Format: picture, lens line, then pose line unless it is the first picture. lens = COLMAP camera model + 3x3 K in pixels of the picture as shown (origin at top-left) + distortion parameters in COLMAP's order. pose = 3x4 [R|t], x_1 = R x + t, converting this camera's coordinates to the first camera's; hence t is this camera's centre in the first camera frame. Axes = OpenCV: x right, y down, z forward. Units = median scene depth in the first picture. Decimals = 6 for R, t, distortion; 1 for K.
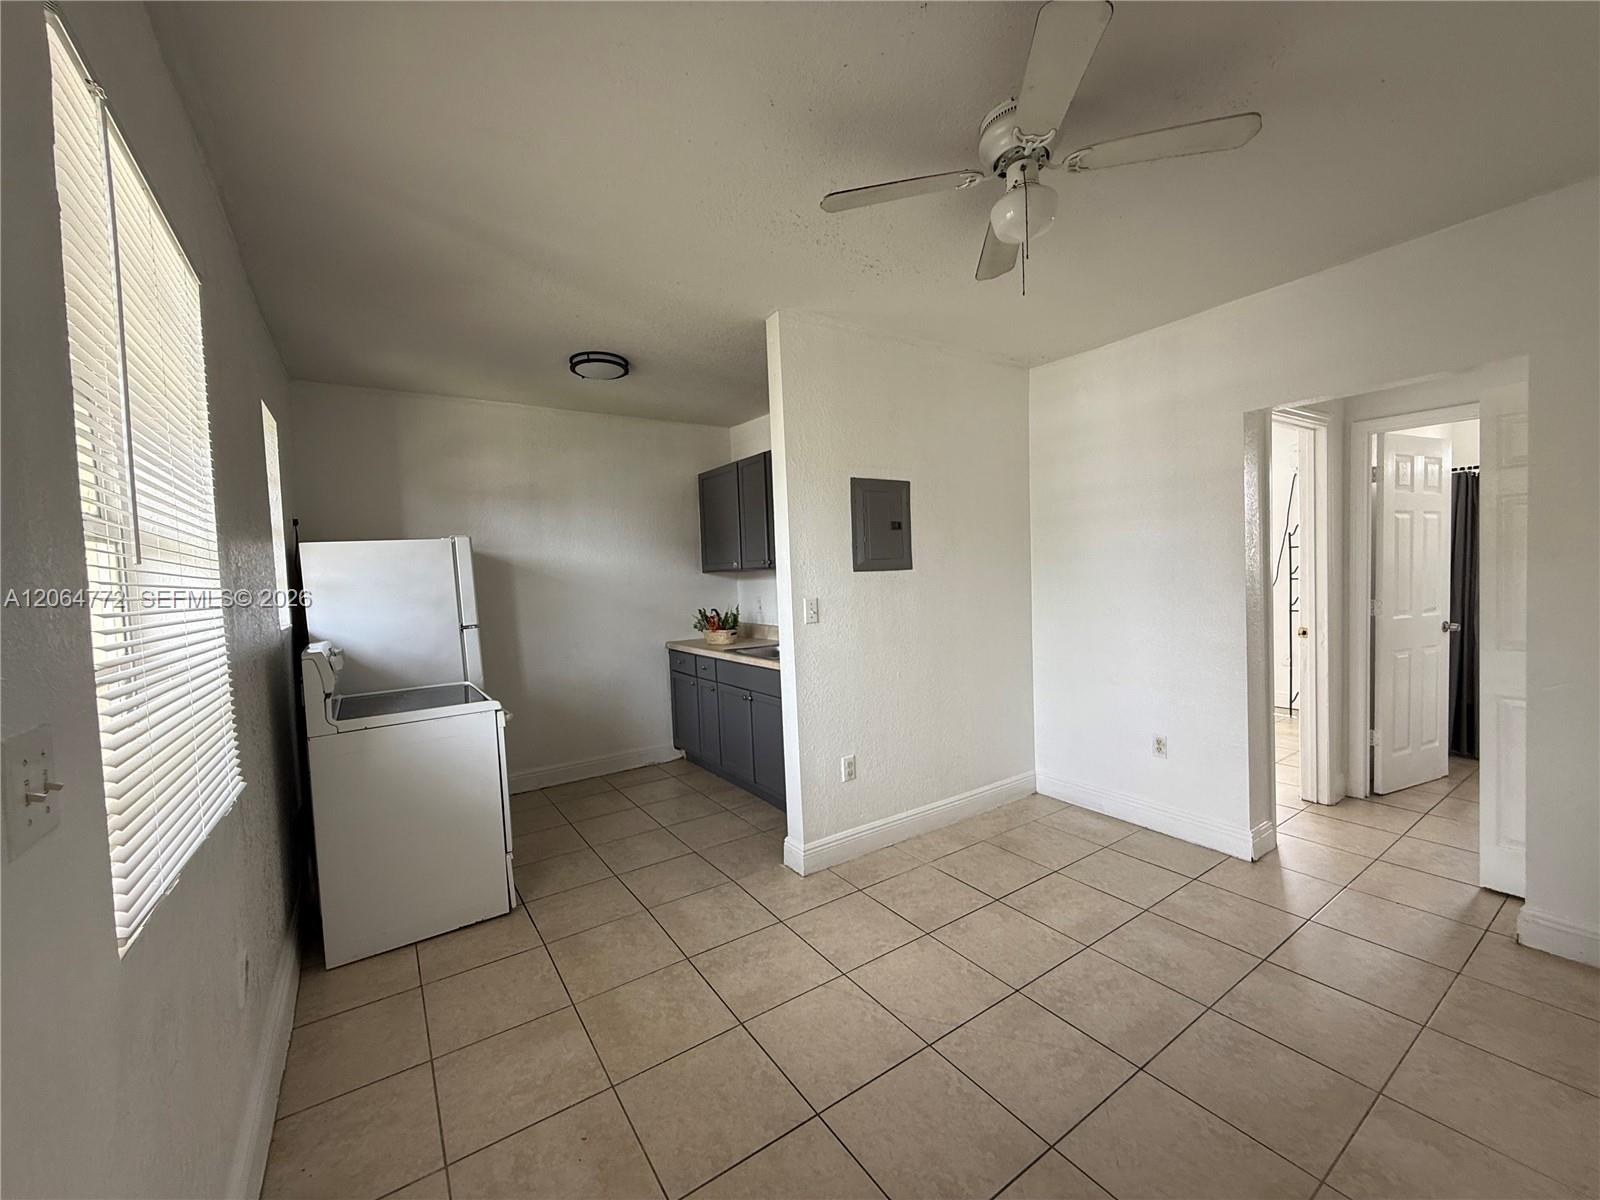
lens RADIAL K [[635.6, 0, 796.2], [0, 635.6, 603.8], [0, 0, 1]] dist [-0.000720, 0.000235]
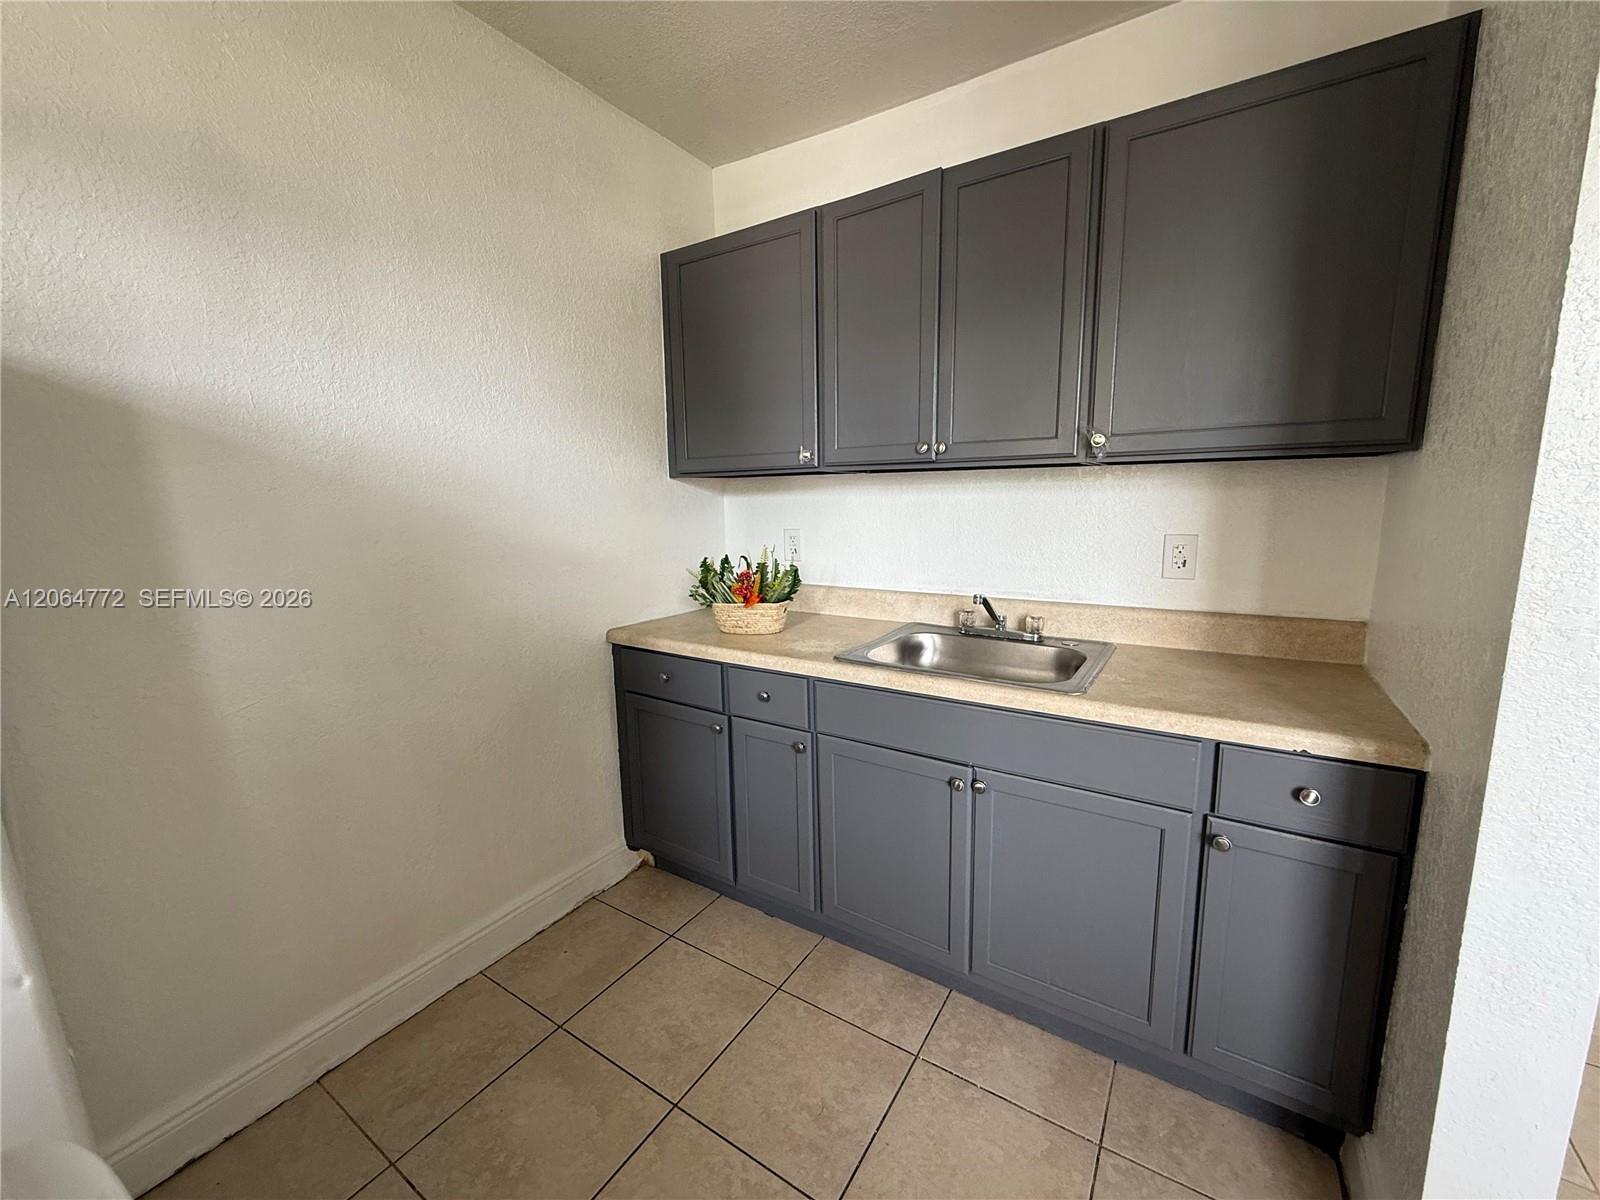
lens RADIAL K [[635.6, 0, 803.2], [0, 635.6, 598.7], [0, 0, 1]] dist [-0.000720, 0.000235]
pose [[0.919290, -0.042327, 0.391299, -0.277192], [0.004159, 0.995190, 0.097880, -0.005796], [-0.393559, -0.088353, 0.915044, 0.589121]]
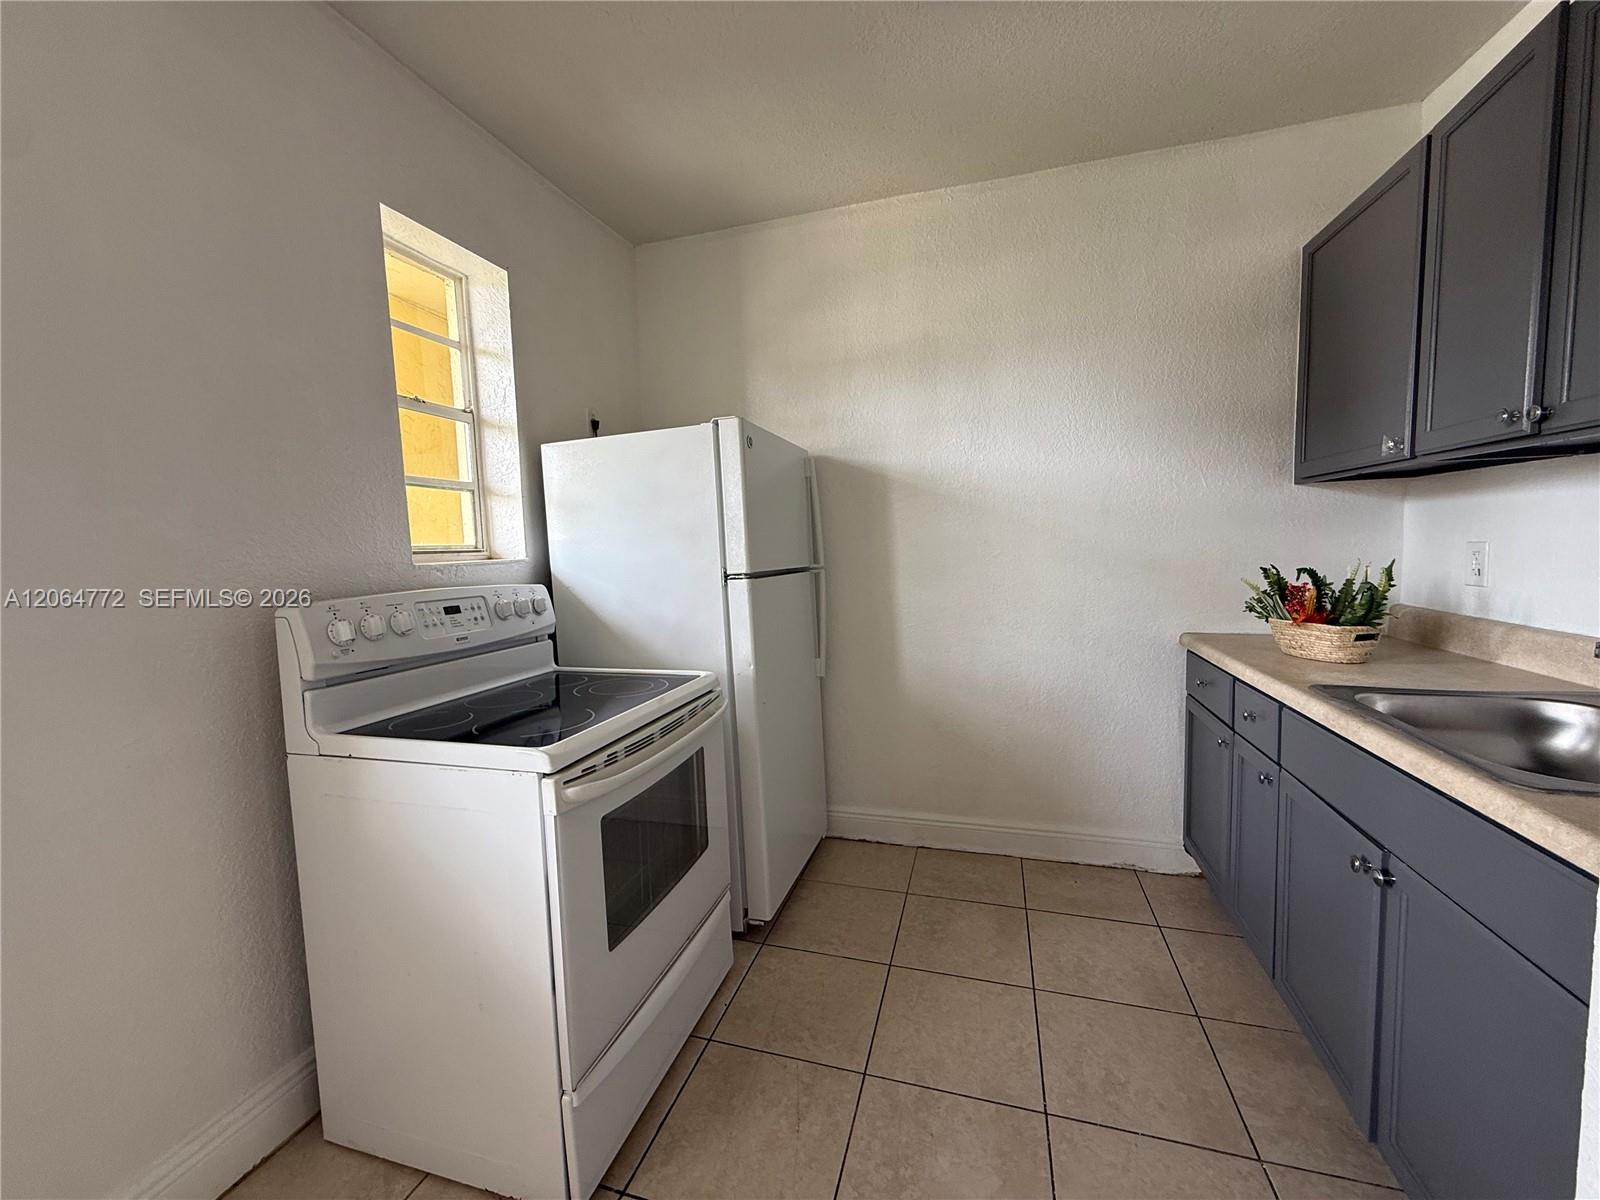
lens RADIAL K [[635.6, 0, 794.1], [0, 635.6, 600.0], [0, 0, 1]] dist [-0.000720, 0.000235]
pose [[0.632679, 0.088486, -0.769342, -0.025874], [-0.033847, 0.995661, 0.086681, 0.004512], [0.773674, -0.028801, 0.632929, 0.518367]]
